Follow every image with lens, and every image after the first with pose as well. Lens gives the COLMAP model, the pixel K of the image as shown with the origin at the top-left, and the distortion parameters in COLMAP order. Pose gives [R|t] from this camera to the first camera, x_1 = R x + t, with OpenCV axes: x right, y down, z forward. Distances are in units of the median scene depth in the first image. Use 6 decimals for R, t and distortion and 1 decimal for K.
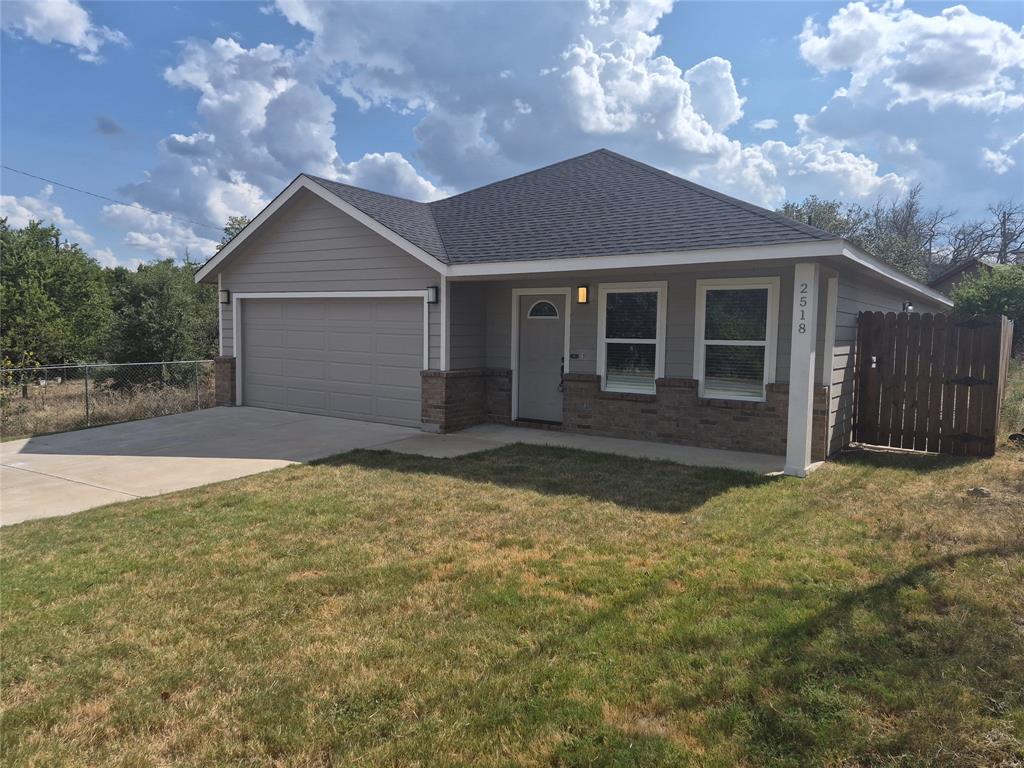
lens RADIAL K [[695.8, 0, 494.4], [0, 695.8, 378.7], [0, 0, 1]] dist [0.089641, -0.117887]
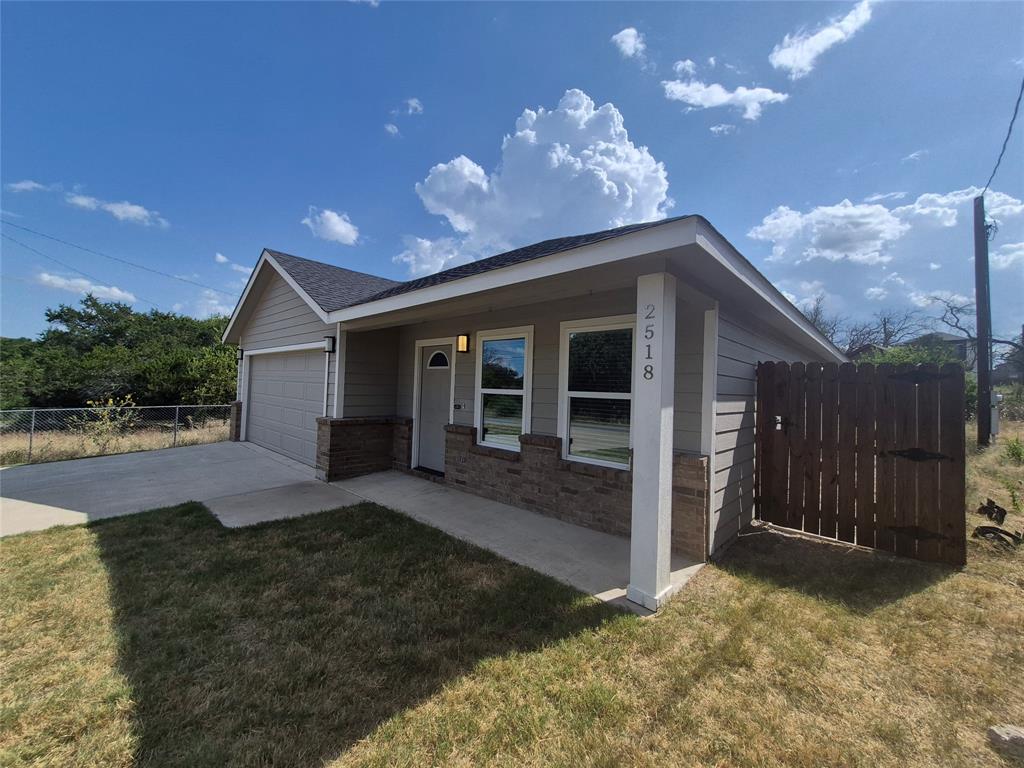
lens RADIAL K [[402.9, 0, 517.3], [0, 402.9, 379.3], [0, 0, 1]] dist [0.004218, 0.000175]
pose [[0.993067, 0.015189, -0.116567, 0.277525], [-0.026436, 0.995073, -0.095554, -0.019899], [0.114541, 0.097973, 0.988576, 0.476689]]
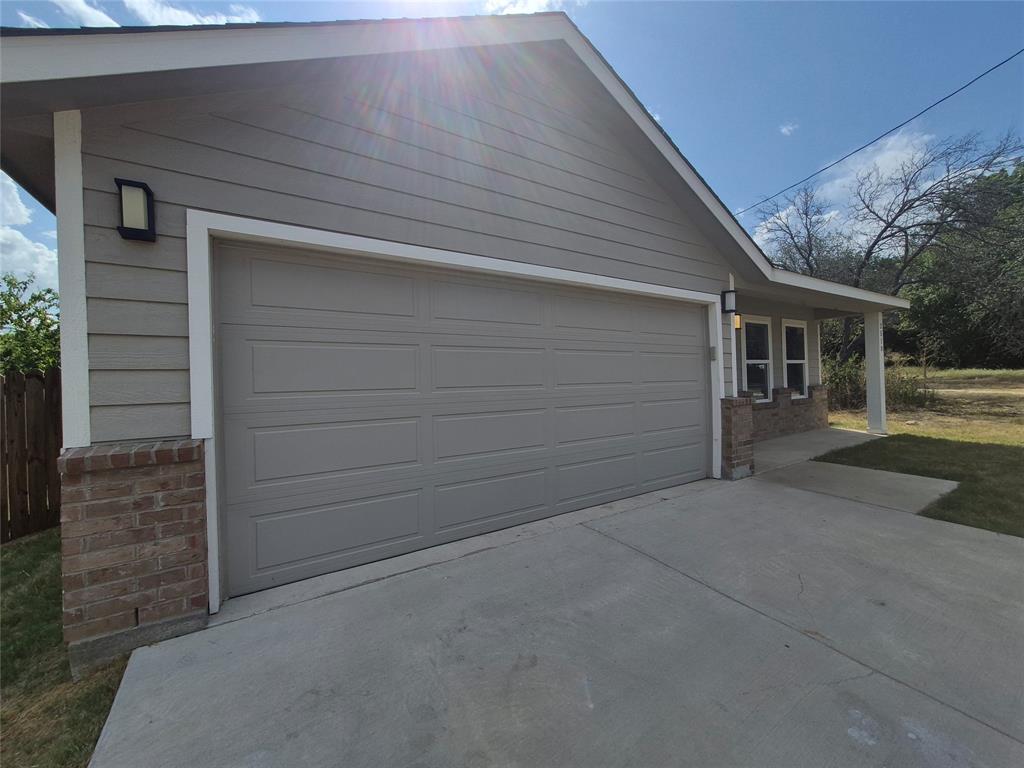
lens RADIAL K [[402.9, 0, 517.3], [0, 402.9, 379.3], [0, 0, 1]] dist [0.004218, 0.000175]
pose [[0.362077, -0.018959, 0.931956, -0.640534], [0.103970, 0.994376, -0.020165, -0.052639], [-0.926332, 0.104196, 0.362011, 1.143606]]
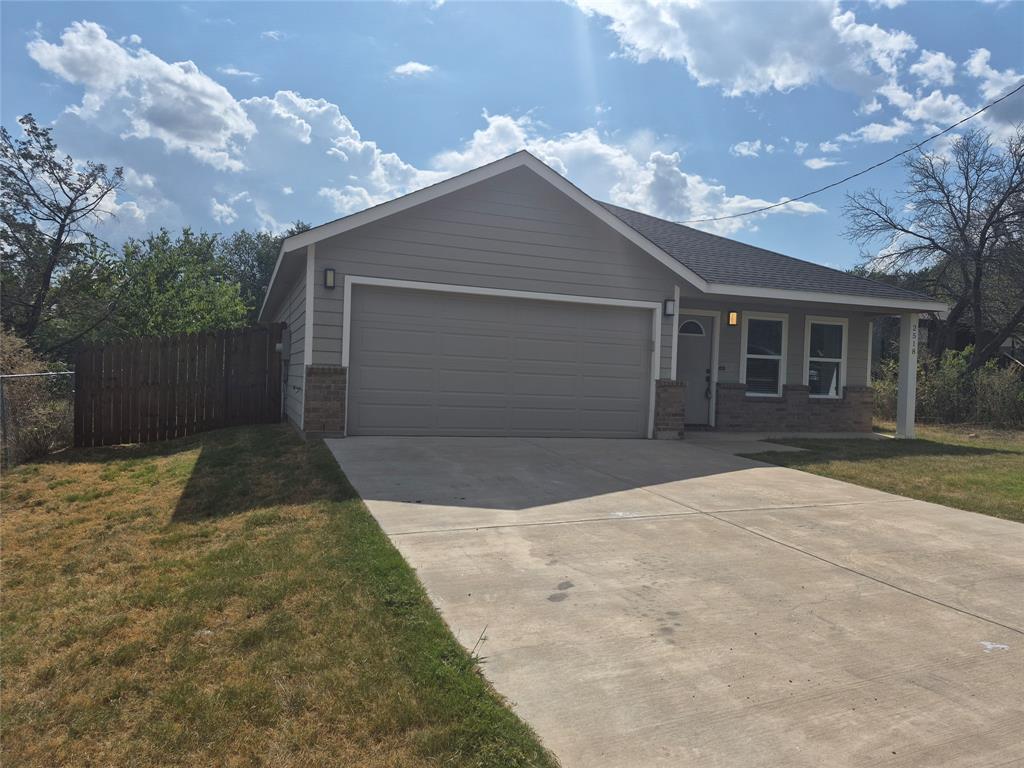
lens RADIAL K [[695.8, 0, 494.4], [0, 695.8, 378.7], [0, 0, 1]] dist [0.089641, -0.117887]
pose [[0.572041, 0.002248, 0.820222, -1.173895], [0.029856, 0.999276, -0.023562, 0.003038], [-0.819681, 0.037967, 0.571560, 0.664227]]
